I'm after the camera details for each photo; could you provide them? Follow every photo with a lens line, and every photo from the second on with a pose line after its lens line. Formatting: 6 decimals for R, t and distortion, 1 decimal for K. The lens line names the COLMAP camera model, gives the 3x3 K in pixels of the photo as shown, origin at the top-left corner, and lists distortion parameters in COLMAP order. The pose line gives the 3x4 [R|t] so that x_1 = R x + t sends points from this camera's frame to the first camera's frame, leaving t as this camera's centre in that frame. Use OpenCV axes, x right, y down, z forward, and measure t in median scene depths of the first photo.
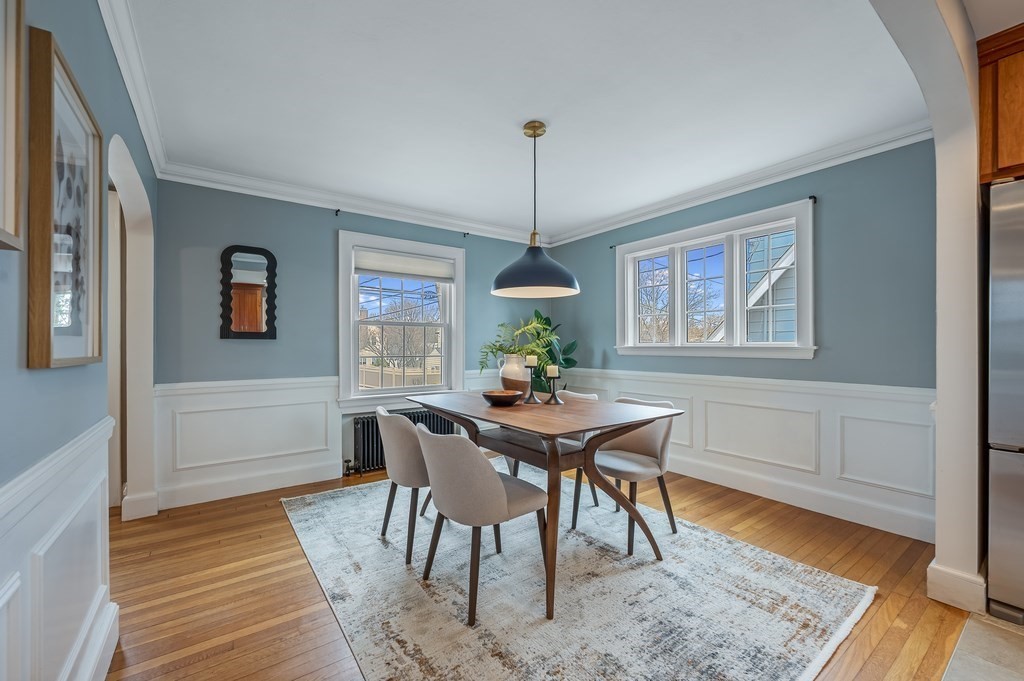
lens RADIAL K [[417.5, 0, 514.0], [0, 417.5, 341.2], [0, 0, 1]] dist [-0.003118, -0.000521]
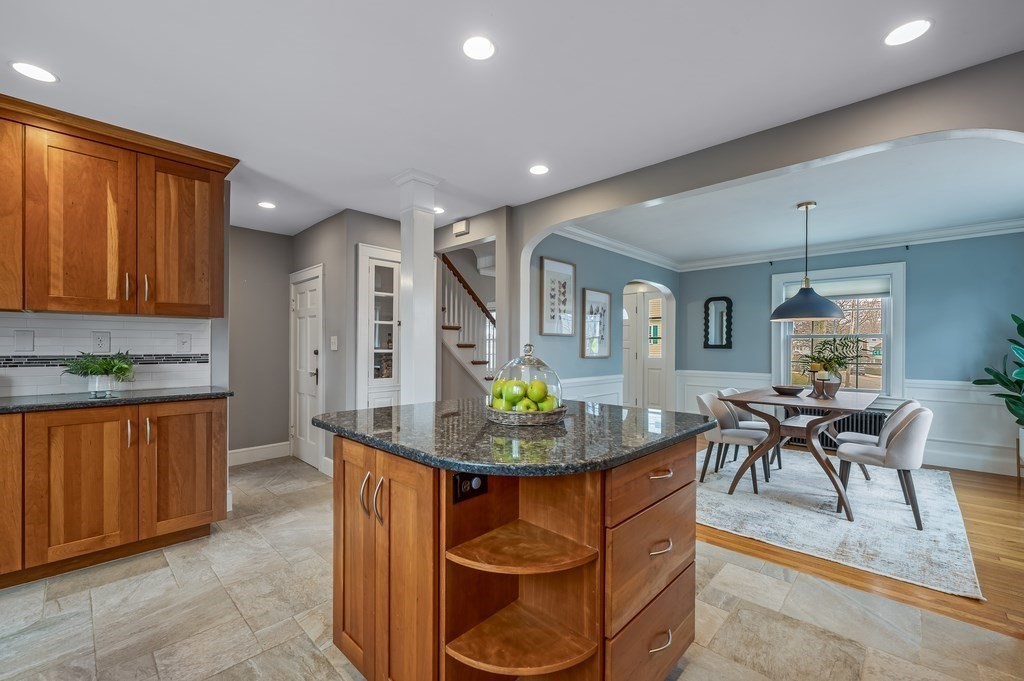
lens RADIAL K [[417.5, 0, 506.9], [0, 417.5, 349.4], [0, 0, 1]] dist [-0.003118, -0.000521]
pose [[0.166936, 0.009584, -0.985921, 0.949562], [0.002213, 0.999947, 0.010095, -0.021132], [0.985965, -0.003867, 0.166906, -0.187380]]
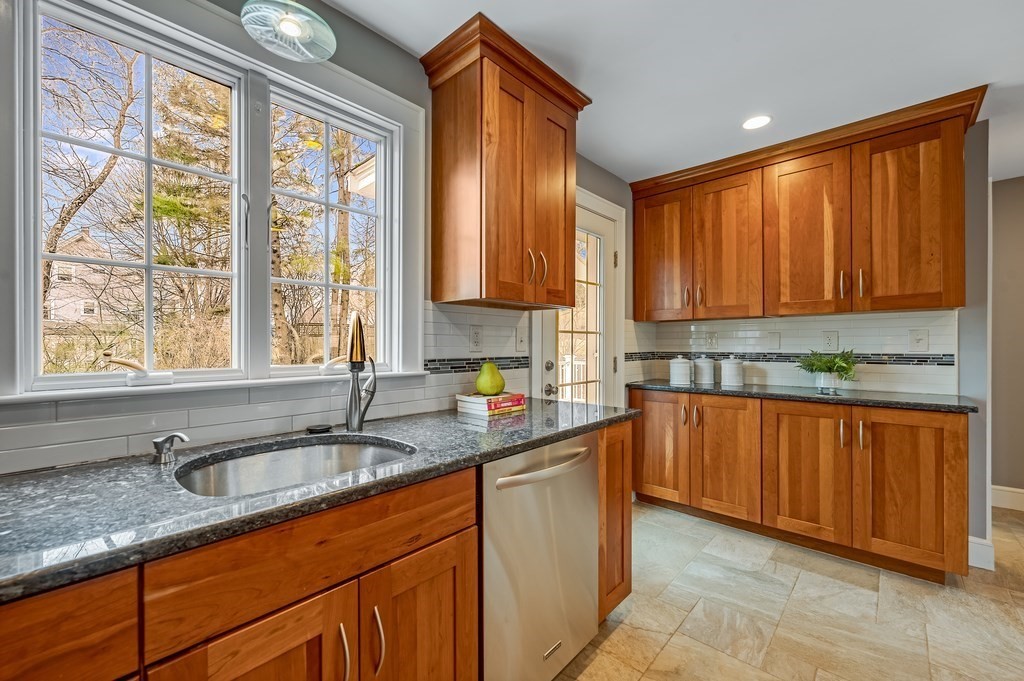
lens RADIAL K [[417.5, 0, 511.1], [0, 417.5, 343.3], [0, 0, 1]] dist [-0.003118, -0.000521]
pose [[-0.982762, 0.004483, -0.184821, 0.823597], [0.006180, 0.999944, -0.008607, -0.020873], [0.184772, -0.009601, -0.982735, -0.121659]]
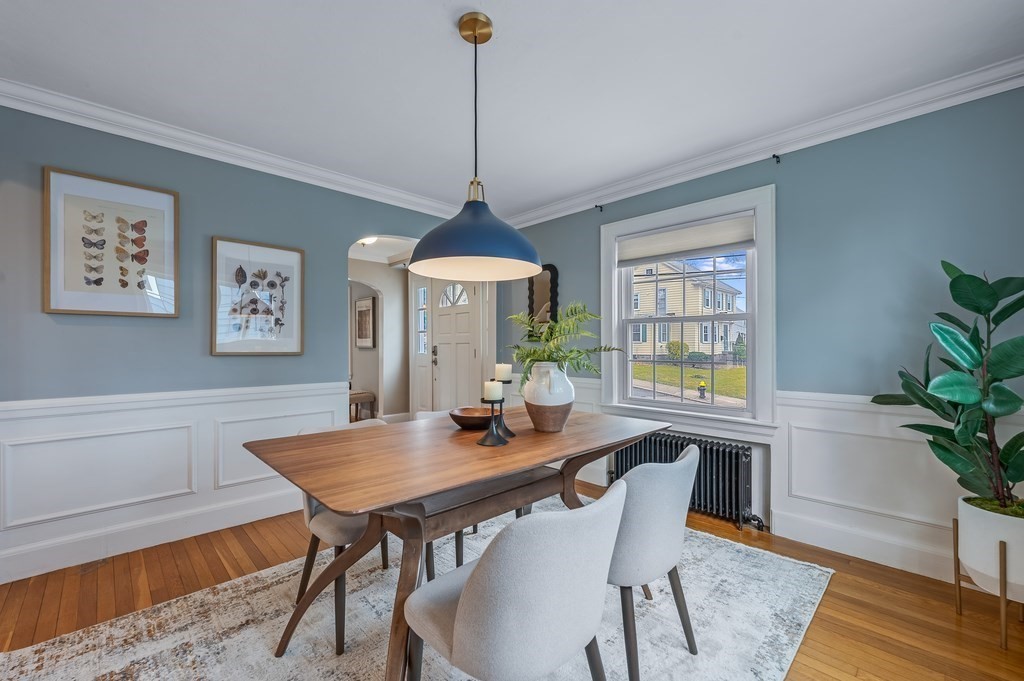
lens RADIAL K [[417.5, 0, 507.7], [0, 417.5, 345.6], [0, 0, 1]] dist [-0.003118, -0.000521]
pose [[0.142848, -0.001683, -0.989743, 0.530766], [0.008566, 0.999963, -0.000464, 0.005920], [0.989708, -0.008412, 0.142857, 0.698779]]
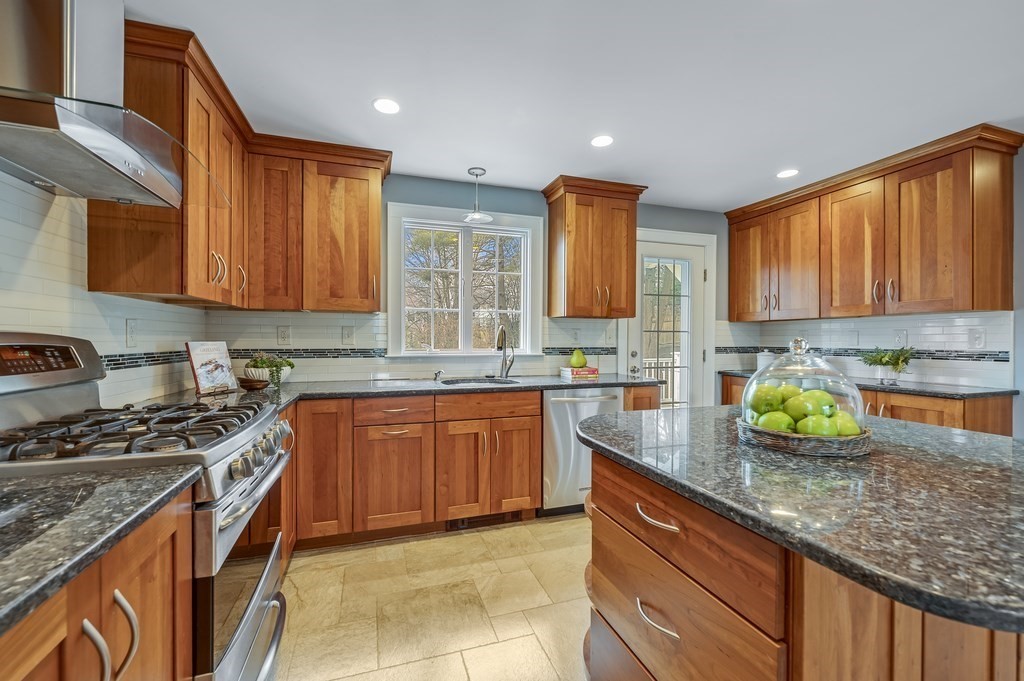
lens RADIAL K [[417.5, 0, 507.0], [0, 417.5, 340.9], [0, 0, 1]] dist [-0.003118, -0.000521]
pose [[-0.948353, -0.001739, 0.317211, 0.595668], [-0.002483, 0.999995, -0.001942, -0.019248], [-0.317206, -0.002629, -0.948353, 0.326650]]
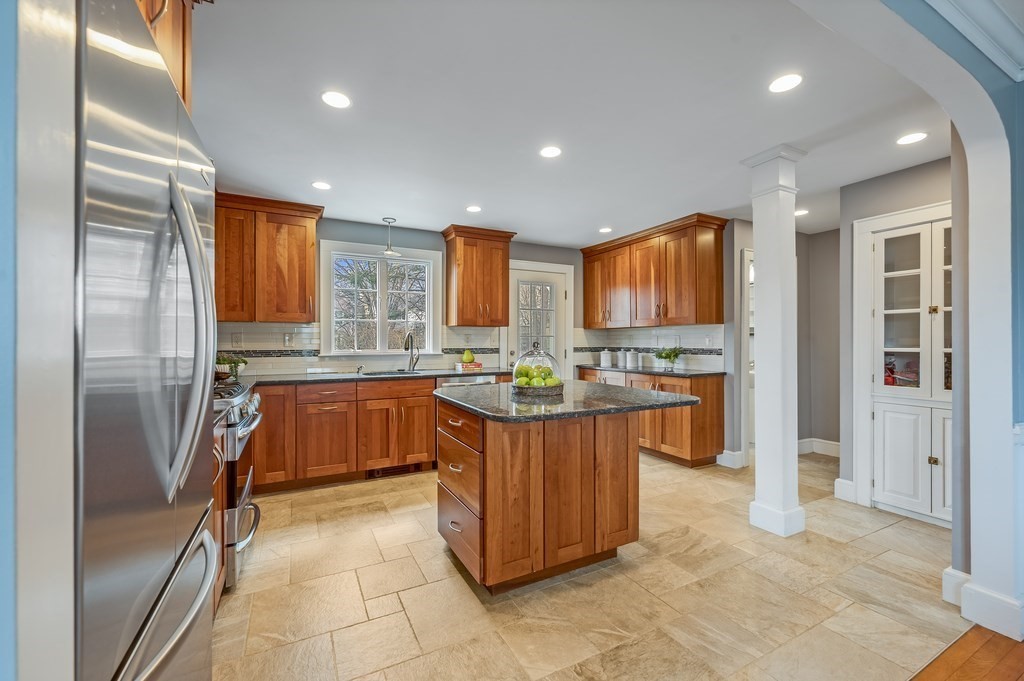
lens RADIAL K [[417.5, 0, 509.0], [0, 417.5, 342.1], [0, 0, 1]] dist [-0.003118, -0.000521]
pose [[-0.987055, 0.002467, 0.160361, 0.401572], [0.001662, 0.999985, -0.005154, -0.018586], [-0.160371, -0.004821, -0.987045, 0.646388]]
